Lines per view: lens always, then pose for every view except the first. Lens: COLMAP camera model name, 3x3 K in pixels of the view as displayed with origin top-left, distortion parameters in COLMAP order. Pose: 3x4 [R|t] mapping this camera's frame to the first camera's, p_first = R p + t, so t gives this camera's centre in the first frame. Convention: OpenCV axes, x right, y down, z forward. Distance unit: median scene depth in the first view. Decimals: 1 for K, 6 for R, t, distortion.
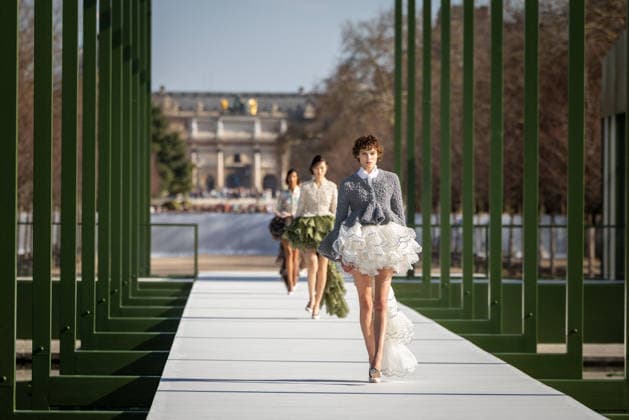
lens RADIAL K [[3842.1, 0, 314.5], [0, 3842.1, 210.0], [0, 0, 1]] dist [0.186735, 1.378226]
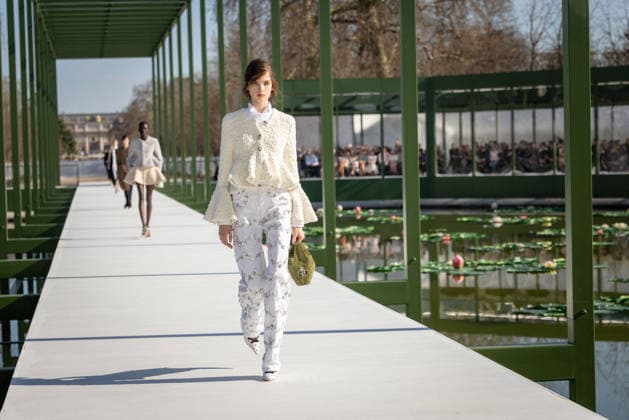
lens RADIAL K [[1661.6, 0, 314.5], [0, 1661.6, 210.0], [0, 0, 1]] dist [-0.002454, 0.704329]
pose [[0.991070, -0.038362, 0.127707, -0.017249], [0.033310, 0.998585, 0.041462, -0.007126], [-0.129117, -0.036838, 0.990945, -0.127045]]
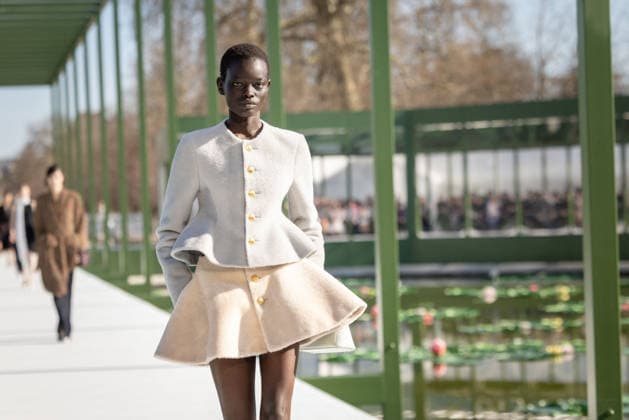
lens RADIAL K [[2077.2, 0, 285.7], [0, 2077.2, 210.5], [0, 0, 1]] dist [0.066619, 0.749674]
pose [[0.988707, -0.043665, 0.143362, -0.016260], [0.042891, 0.999044, 0.008483, -0.006432], [-0.143595, -0.002238, 0.989634, -0.091588]]
